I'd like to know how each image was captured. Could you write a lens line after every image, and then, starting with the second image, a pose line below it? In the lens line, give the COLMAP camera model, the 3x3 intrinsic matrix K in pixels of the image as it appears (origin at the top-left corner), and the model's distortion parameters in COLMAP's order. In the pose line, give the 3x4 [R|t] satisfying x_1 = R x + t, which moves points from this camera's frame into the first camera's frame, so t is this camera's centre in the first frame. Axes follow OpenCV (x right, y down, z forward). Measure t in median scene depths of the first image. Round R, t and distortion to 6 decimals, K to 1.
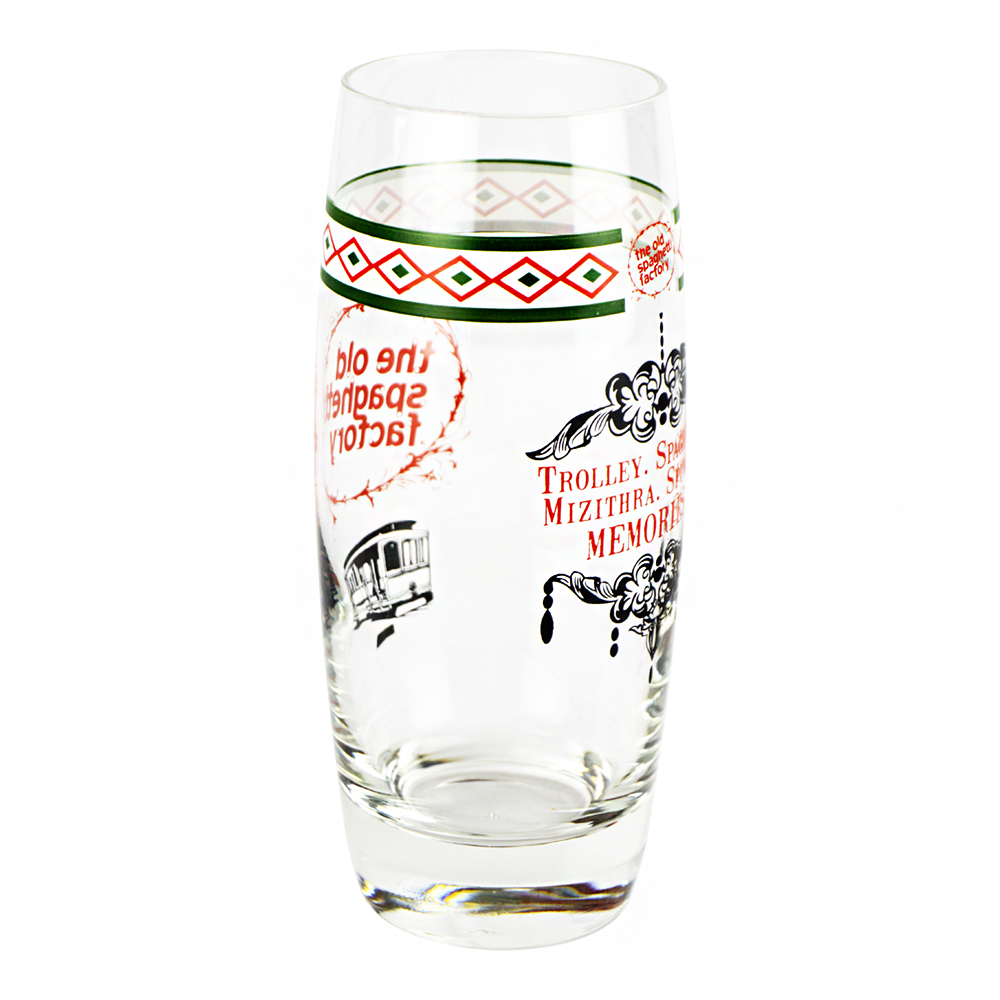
lens RADIAL K [[2994.8, 0, 500.0], [0, 2994.8, 500.0], [0, 0, 1]] dist [0.131603, -0.174467]
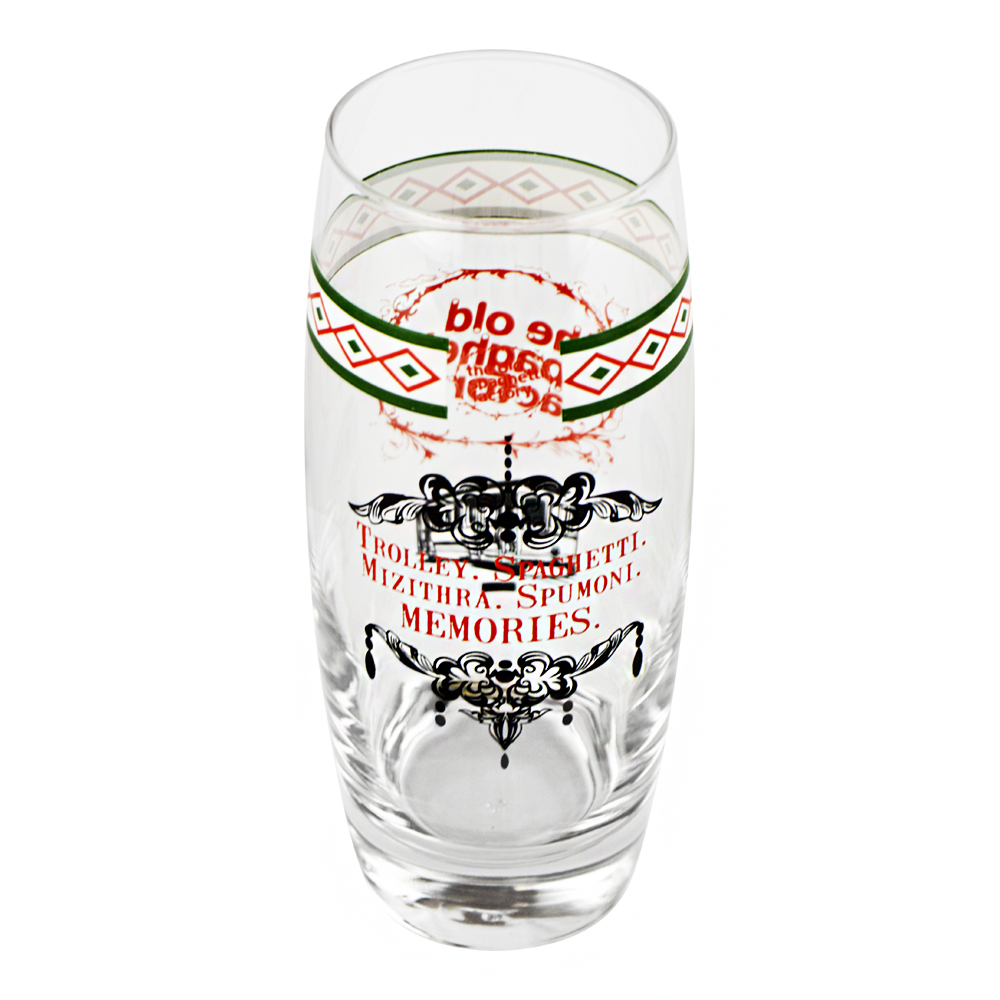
lens RADIAL K [[2994.8, 0, 500.0], [0, 2994.8, 500.0], [0, 0, 1]] dist [0.131603, -0.174467]
pose [[0.563618, 0.479217, -0.672820, 0.676800], [-0.275007, 0.876910, 0.394208, -0.404931], [0.778913, -0.037152, 0.626030, 0.425734]]
